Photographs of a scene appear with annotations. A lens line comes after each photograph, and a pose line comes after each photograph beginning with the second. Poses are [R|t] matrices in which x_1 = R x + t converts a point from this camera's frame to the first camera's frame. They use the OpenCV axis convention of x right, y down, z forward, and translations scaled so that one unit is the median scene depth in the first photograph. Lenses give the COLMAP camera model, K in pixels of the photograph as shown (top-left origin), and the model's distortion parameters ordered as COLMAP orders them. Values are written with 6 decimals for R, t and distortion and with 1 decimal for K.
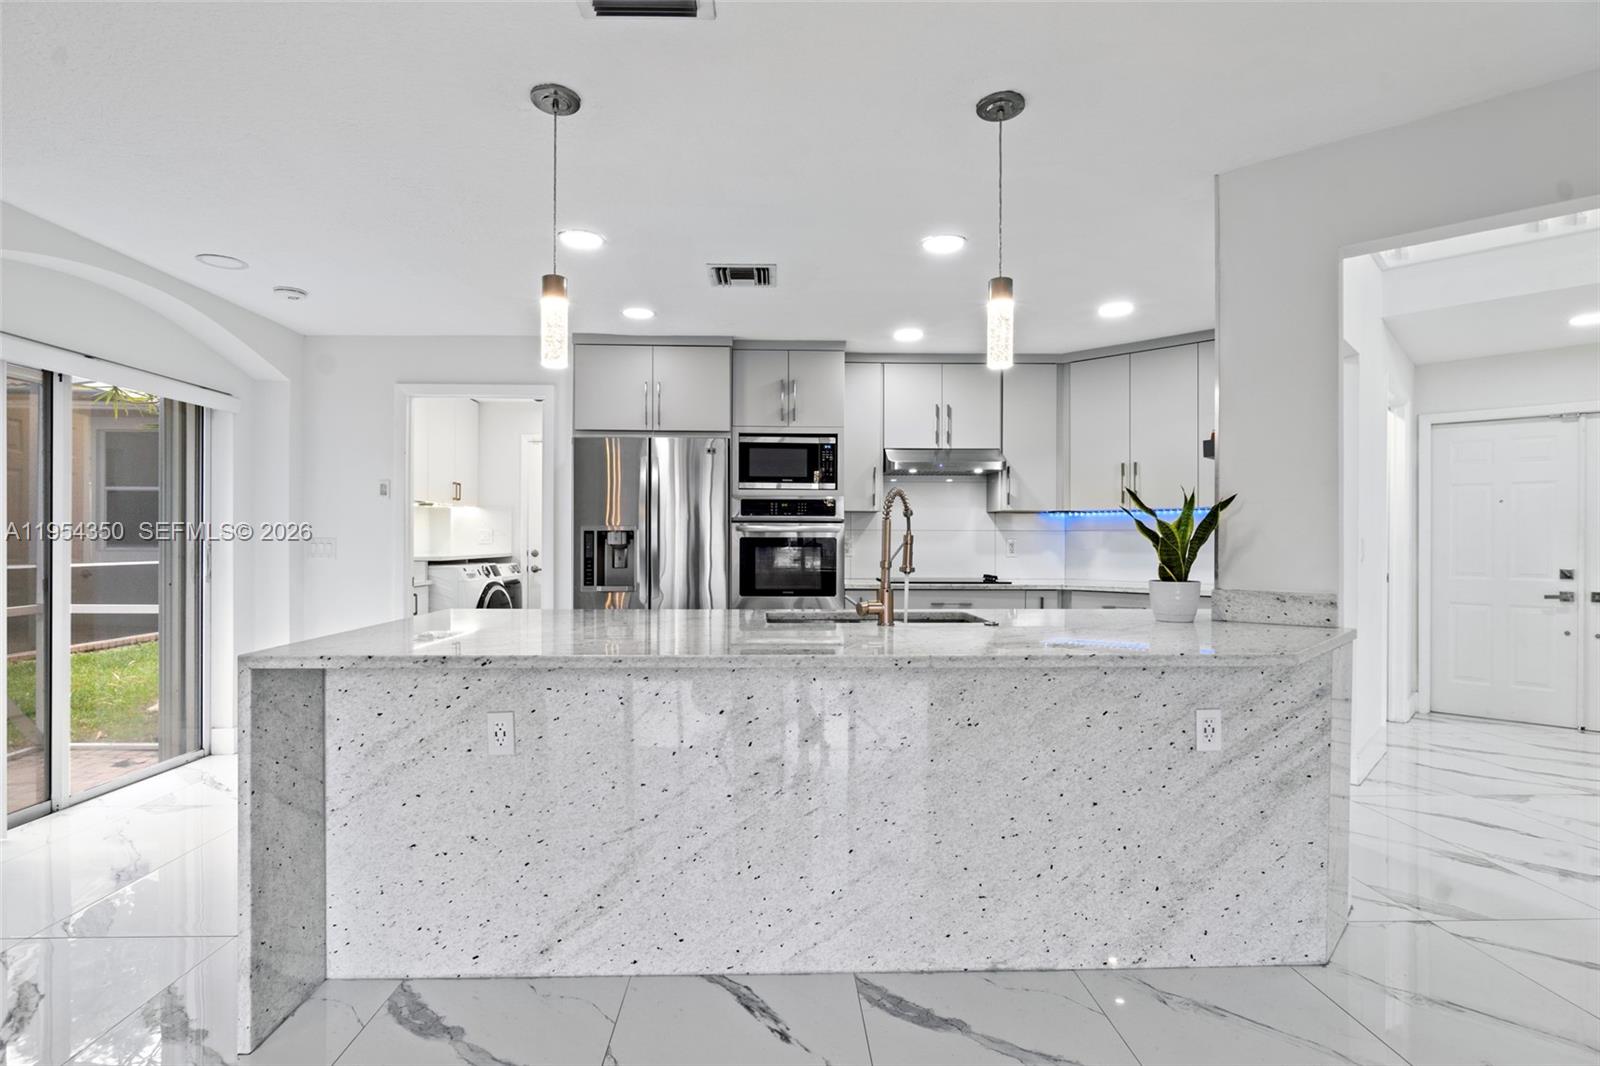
lens RADIAL K [[804.9, 0, 790.7], [0, 804.9, 543.4], [0, 0, 1]] dist [-0.011347, 0.000236]
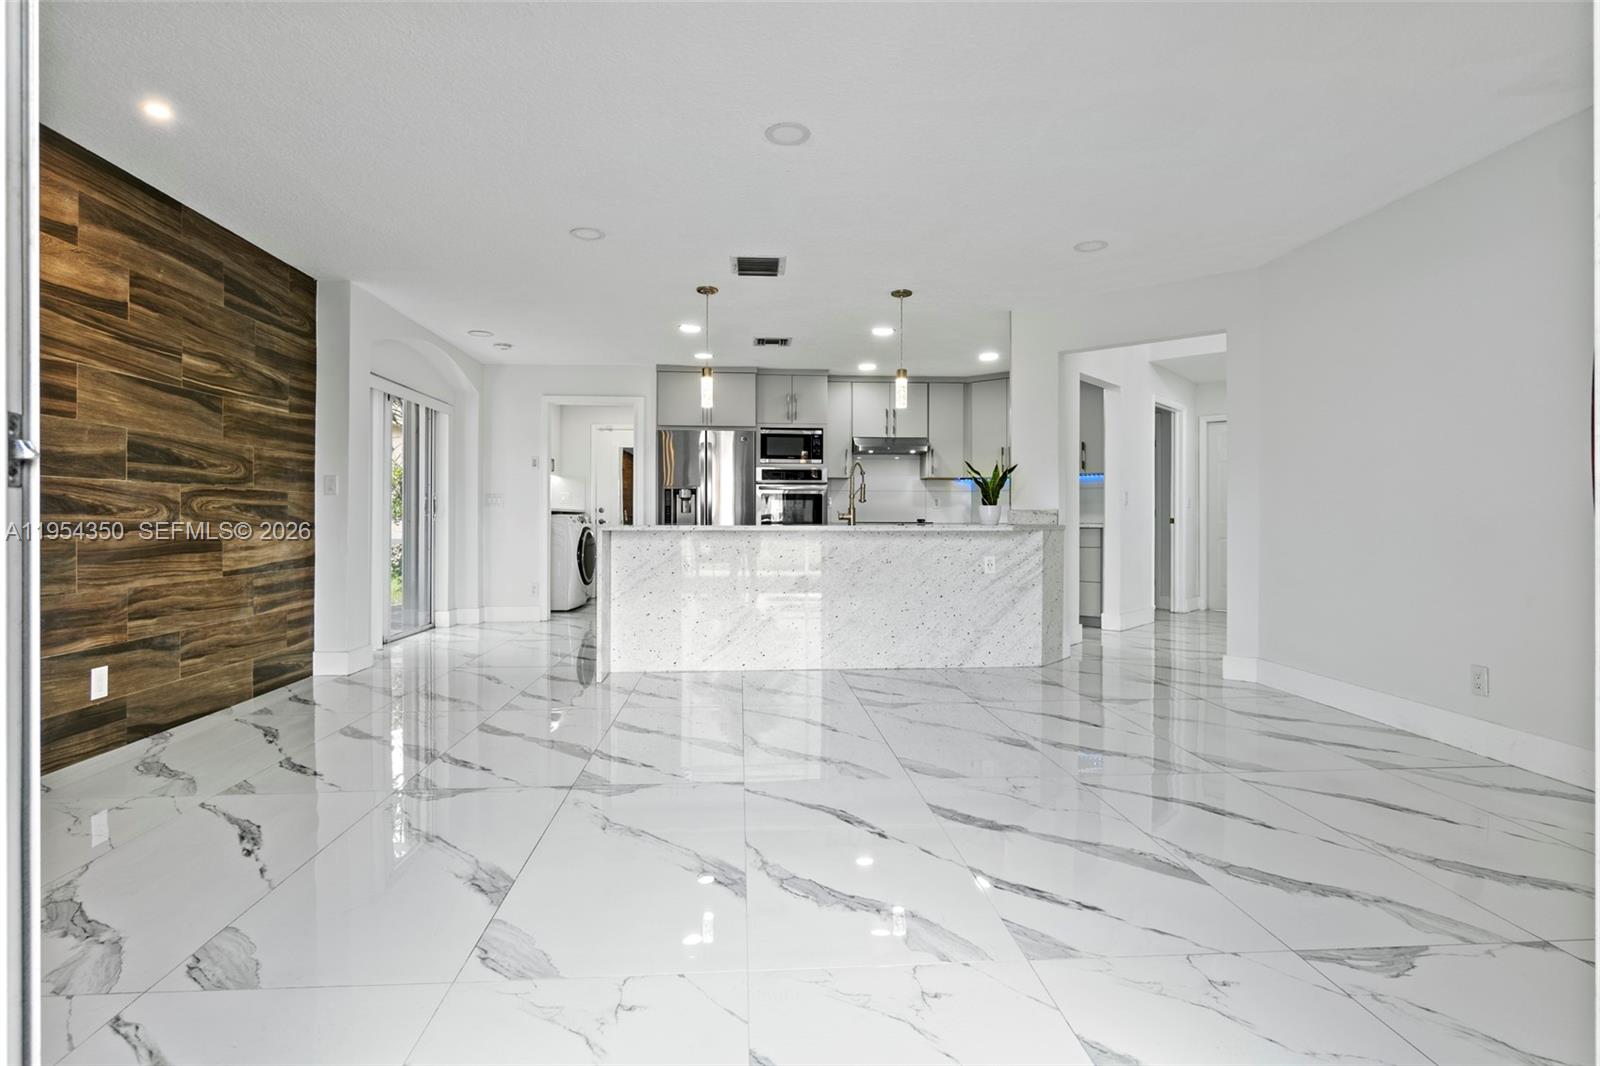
lens RADIAL K [[818.4, 0, 798.5], [0, 818.4, 522.4], [0, 0, 1]] dist [-0.011644, 0.000313]
pose [[0.998946, -0.001110, 0.045898, -0.065263], [0.001120, 0.999999, -0.000204, 0.050360], [-0.045897, 0.000255, 0.998946, -0.616947]]
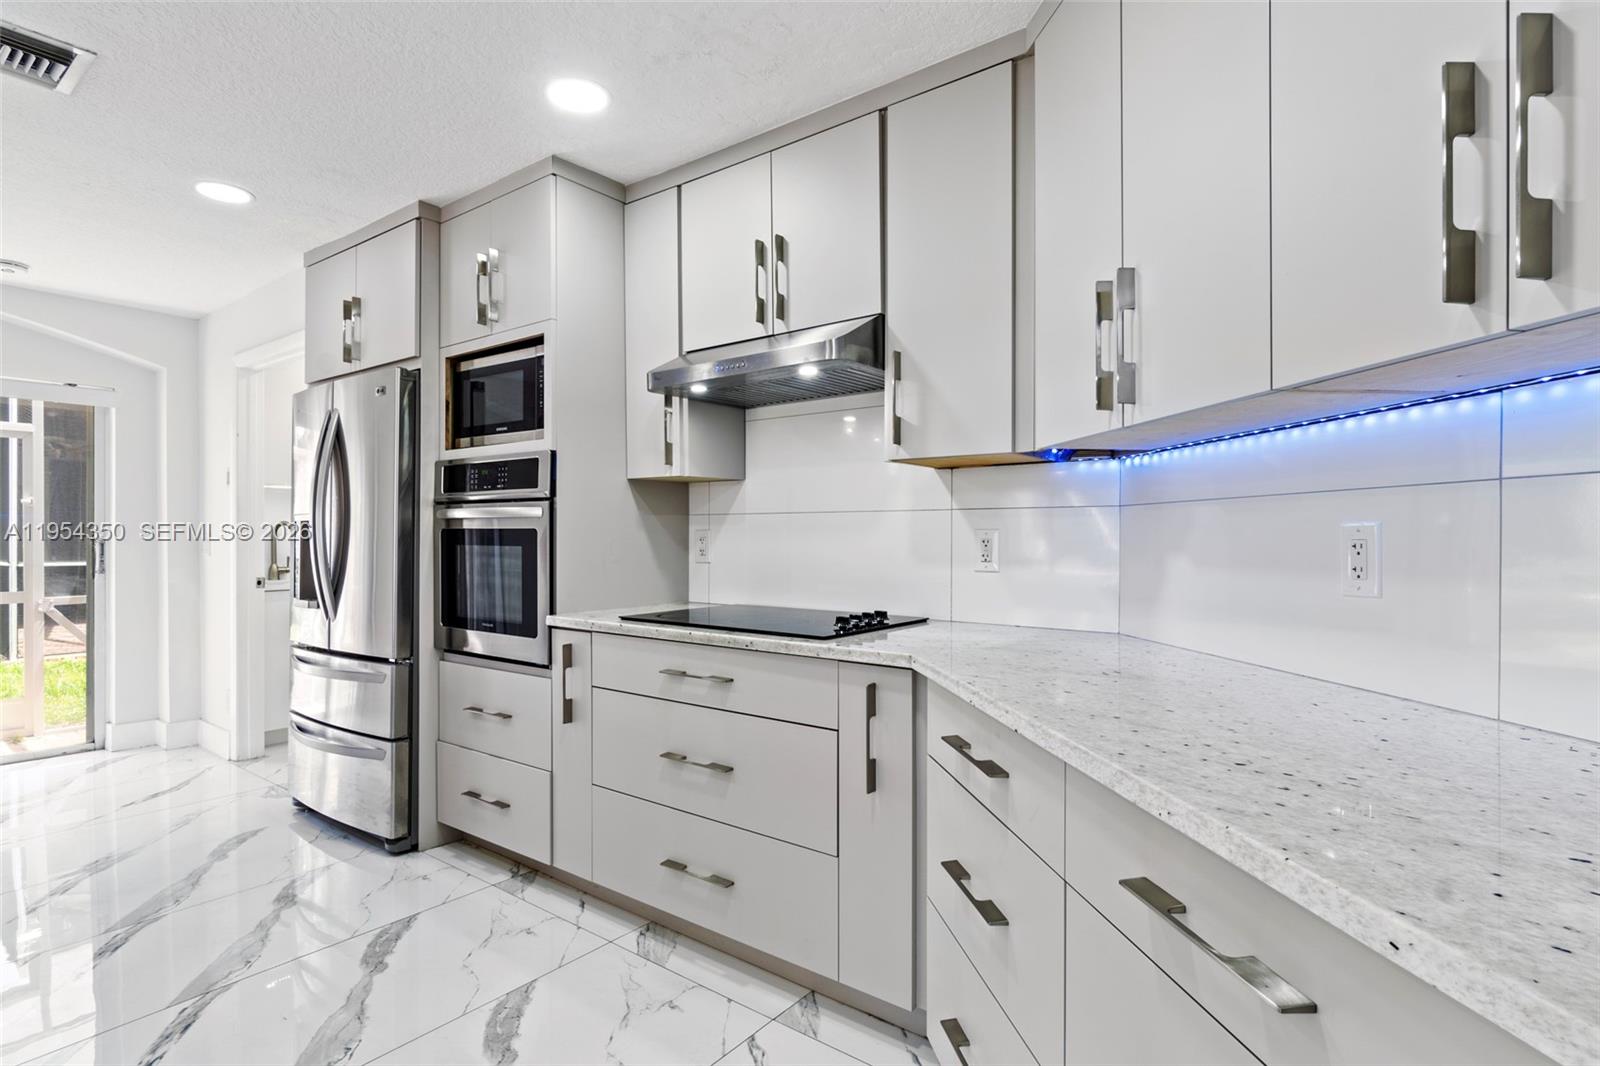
lens RADIAL K [[818.4, 0, 798.5], [0, 818.4, 522.4], [0, 0, 1]] dist [-0.011644, 0.000313]
pose [[0.765351, -0.012326, -0.643495, 0.549326], [-0.000083, 0.999815, -0.019250, -0.000632], [0.643613, 0.014786, 0.765208, 0.711395]]
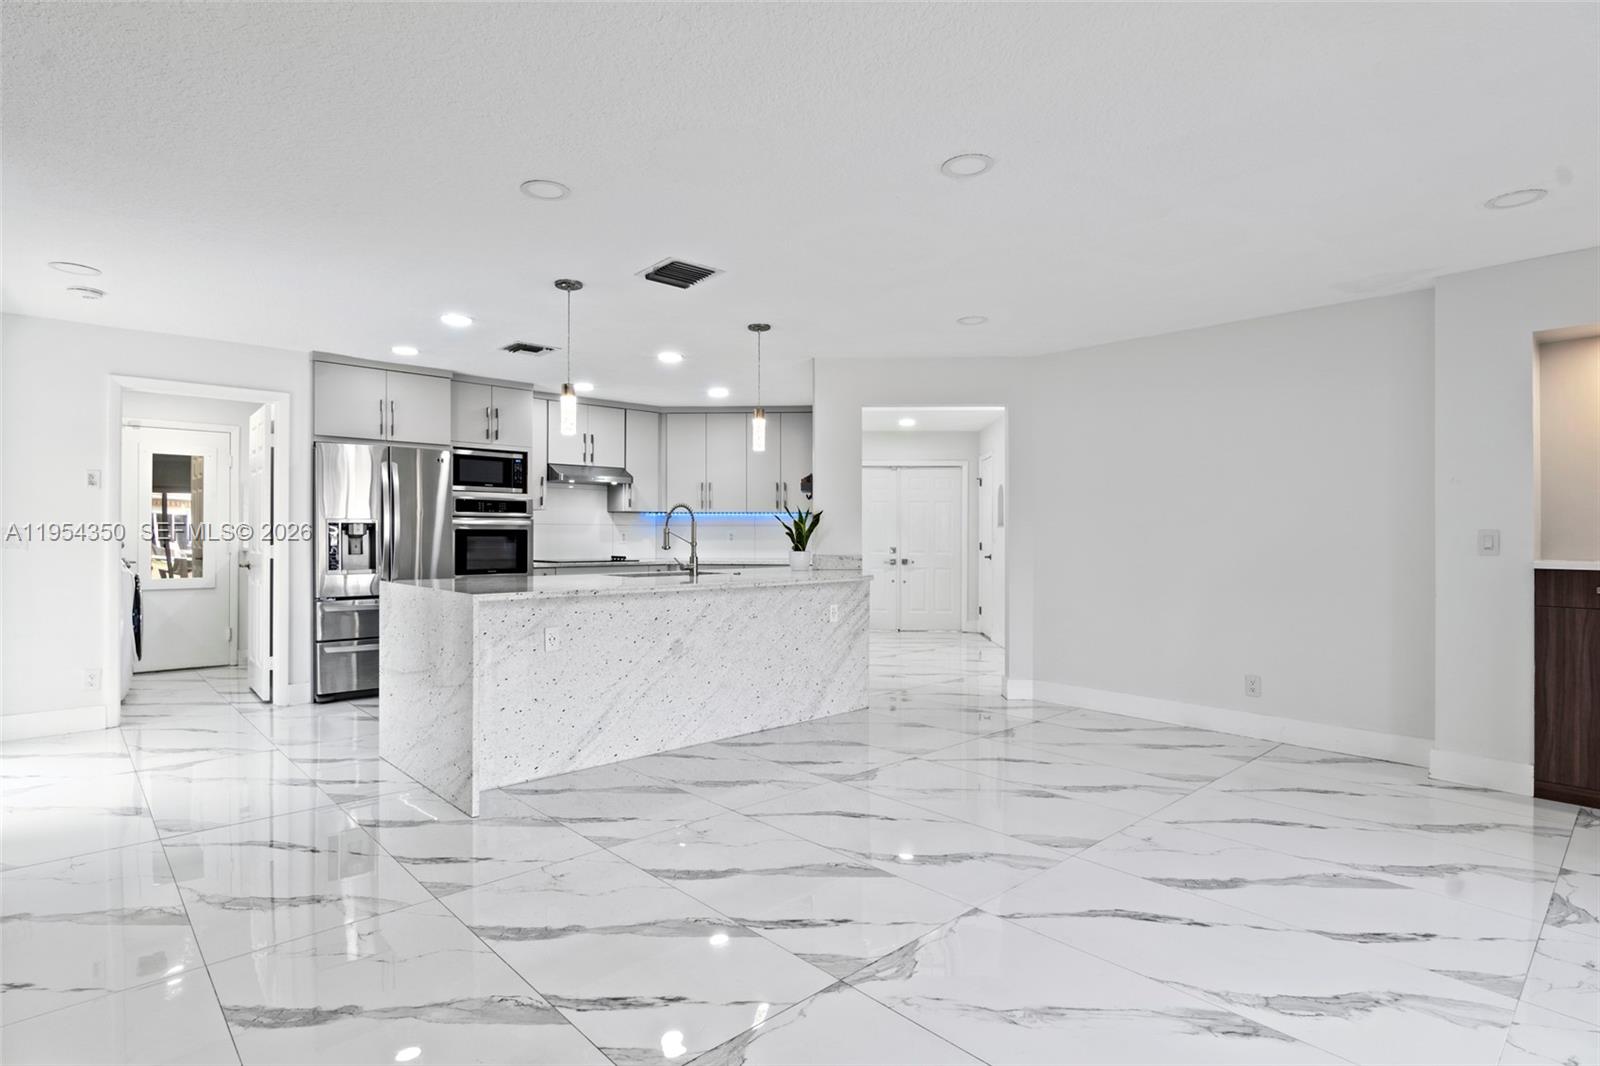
lens RADIAL K [[812.6, 0, 800.0], [0, 812.6, 533.0], [0, 0, 1]] dist [-0.002882, 0.000335]
pose [[0.748136, 0.000607, 0.663545, -0.513206], [0.001366, 0.999996, -0.002455, 0.002737], [-0.663543, 0.002743, 0.748133, -0.322385]]
